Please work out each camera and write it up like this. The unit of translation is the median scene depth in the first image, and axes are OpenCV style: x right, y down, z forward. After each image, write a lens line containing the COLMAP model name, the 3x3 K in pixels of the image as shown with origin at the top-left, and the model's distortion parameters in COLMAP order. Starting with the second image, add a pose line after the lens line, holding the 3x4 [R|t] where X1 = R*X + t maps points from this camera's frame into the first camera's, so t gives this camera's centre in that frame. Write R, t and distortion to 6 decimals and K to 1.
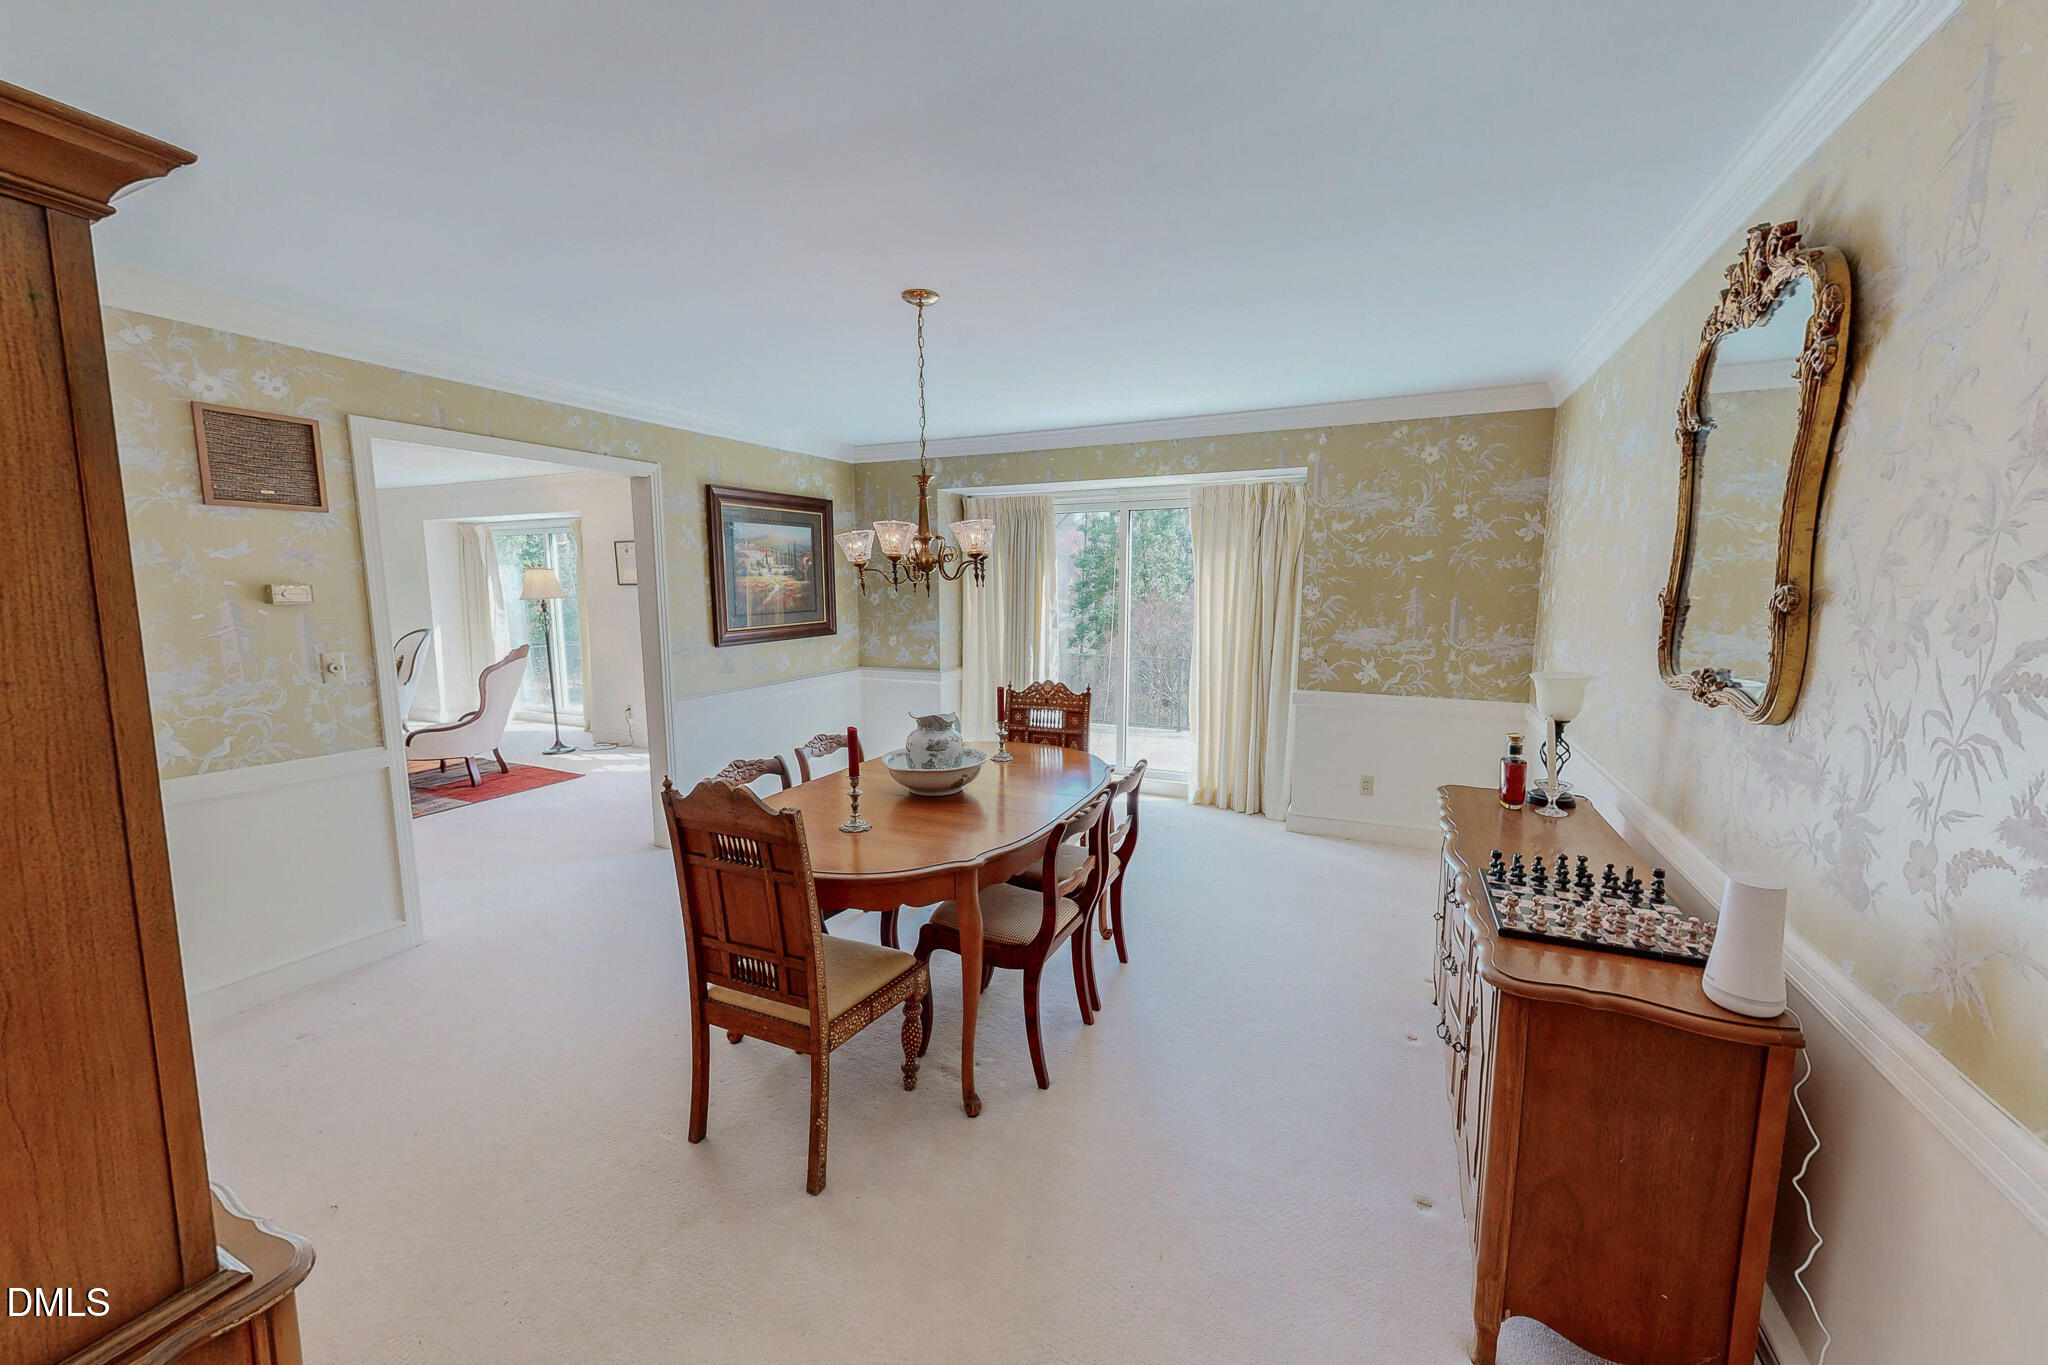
lens RADIAL K [[770.5, 0, 1027.4], [0, 770.5, 678.6], [0, 0, 1]] dist [0.012409, 0.000169]
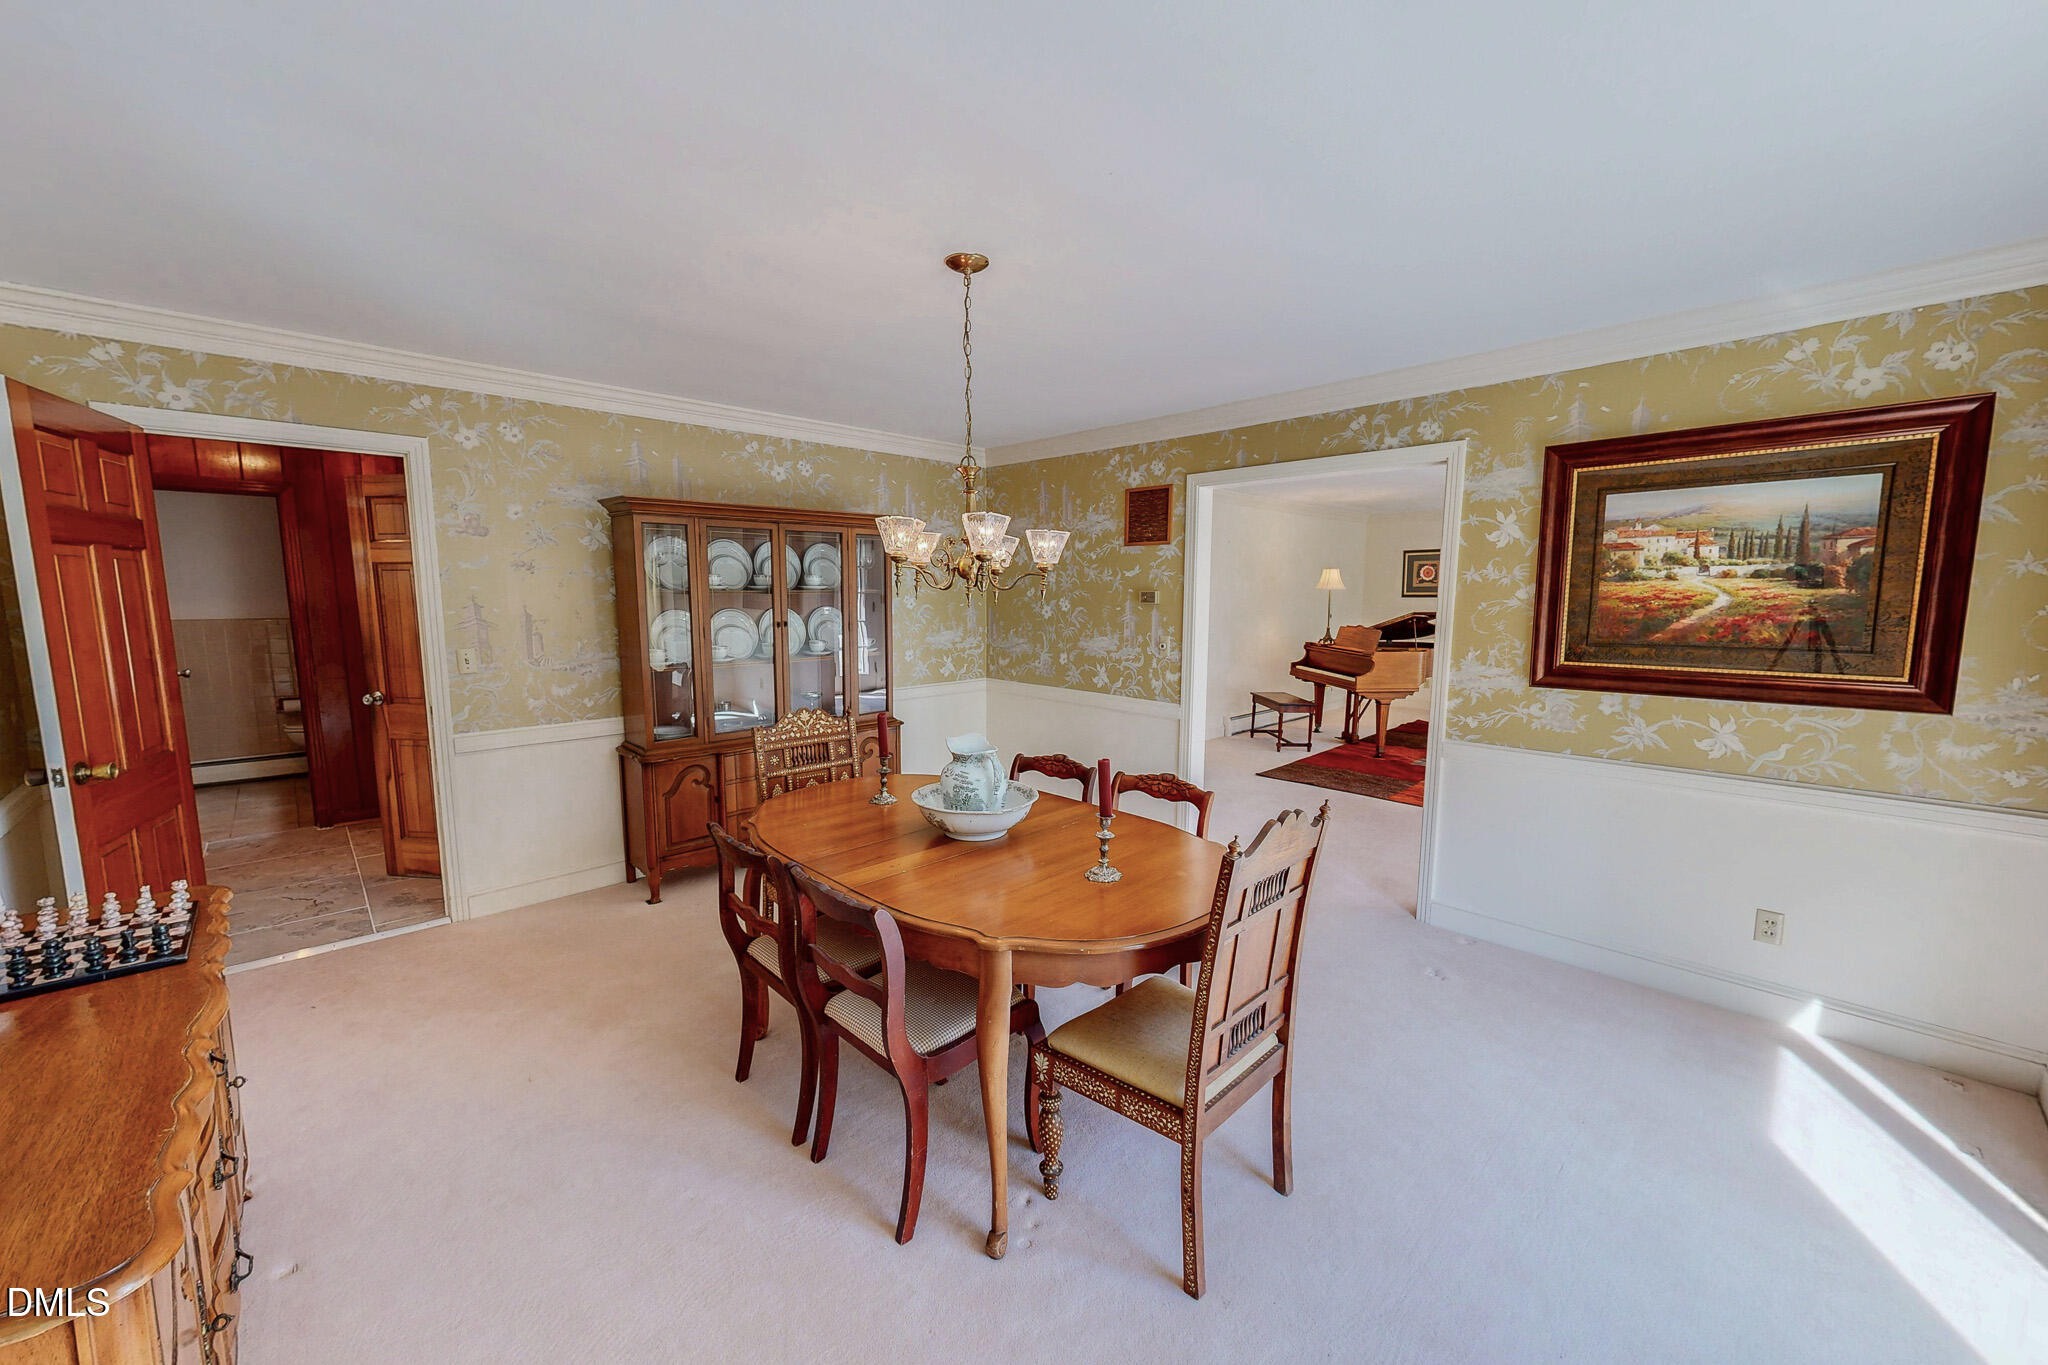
lens RADIAL K [[770.5, 0, 1033.8], [0, 770.5, 682.6], [0, 0, 1]] dist [0.012409, 0.000169]
pose [[-0.346699, 0.115195, -0.930876, 0.629025], [-0.117741, 0.979235, 0.165031, -0.167477], [0.930557, 0.166818, -0.325936, 1.298186]]
